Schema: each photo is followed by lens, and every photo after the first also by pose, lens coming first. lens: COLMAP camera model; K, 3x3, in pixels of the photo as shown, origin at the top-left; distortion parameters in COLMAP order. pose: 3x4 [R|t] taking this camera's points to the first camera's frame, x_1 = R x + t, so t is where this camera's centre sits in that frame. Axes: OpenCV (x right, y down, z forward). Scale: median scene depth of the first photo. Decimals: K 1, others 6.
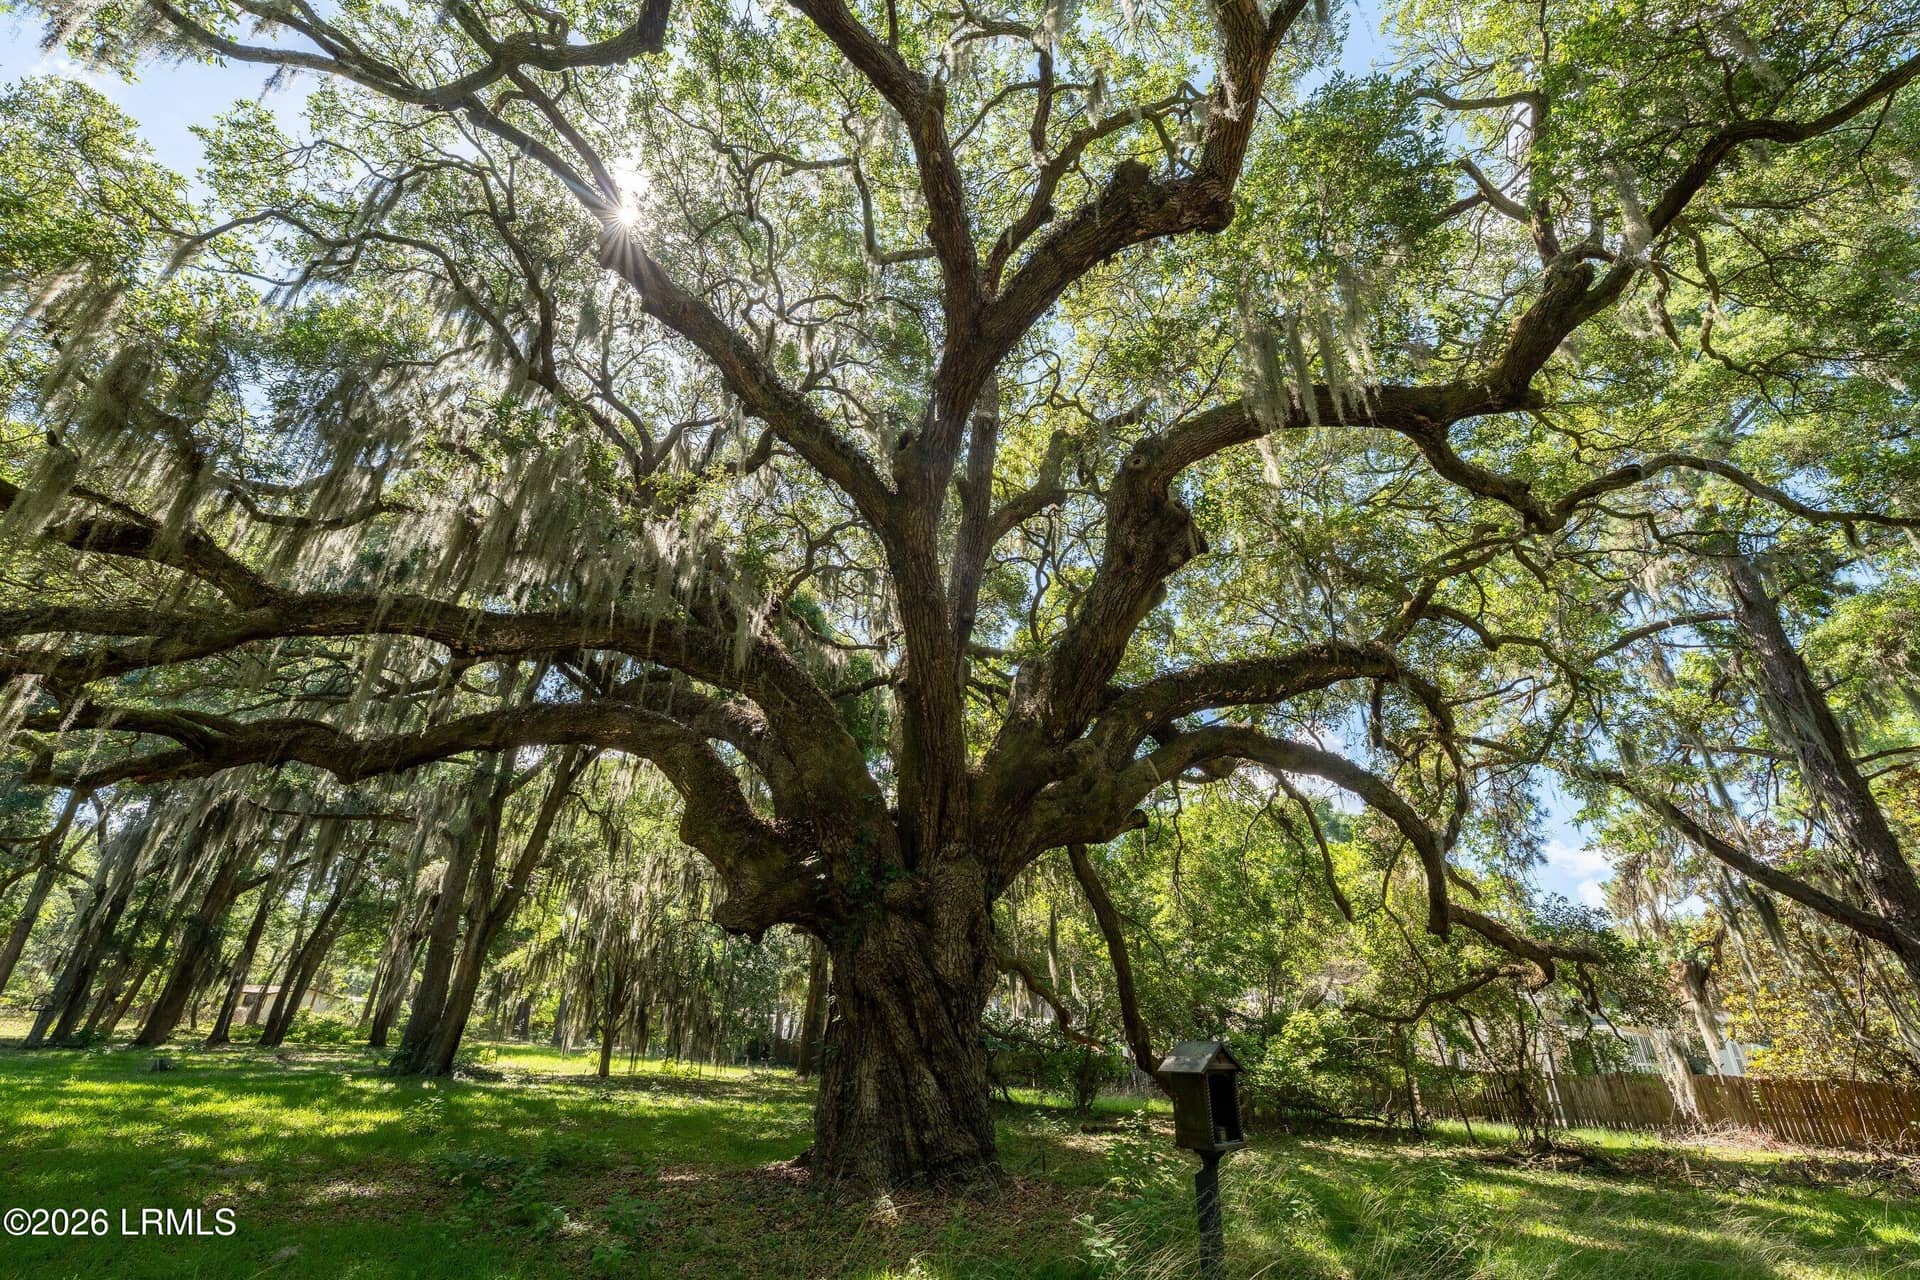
lens RADIAL K [[820.2, 0, 960.0], [0, 820.2, 640.0], [0, 0, 1]] dist [-0.003366, -0.000191]
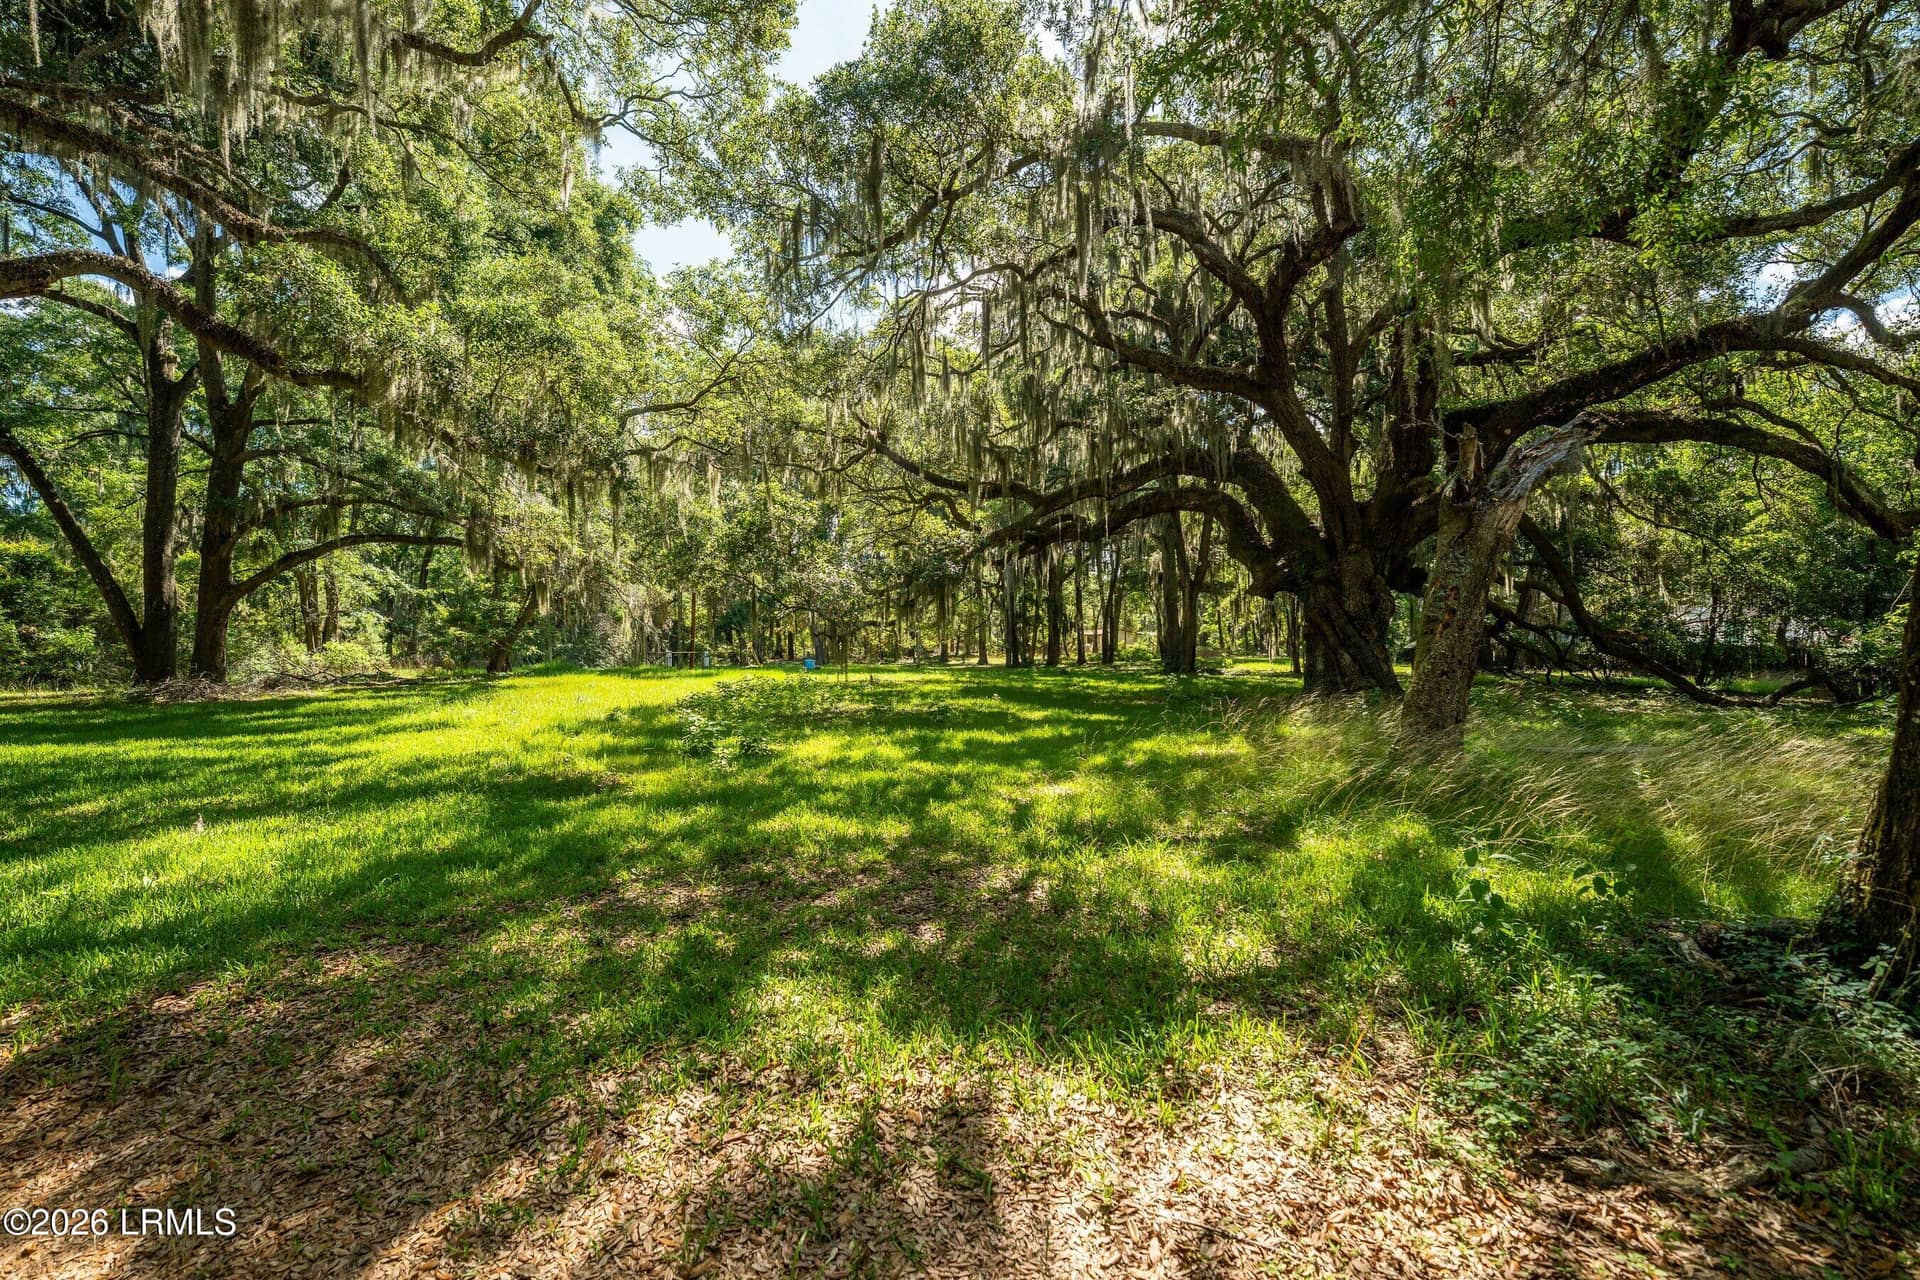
lens RADIAL K [[820.2, 0, 960.0], [0, 820.2, 640.0], [0, 0, 1]] dist [-0.003366, -0.000191]
pose [[0.672981, -0.057547, -0.737418, 0.149410], [0.363786, 0.893804, 0.262247, -0.074693], [0.644016, -0.444750, 0.622448, -0.169983]]
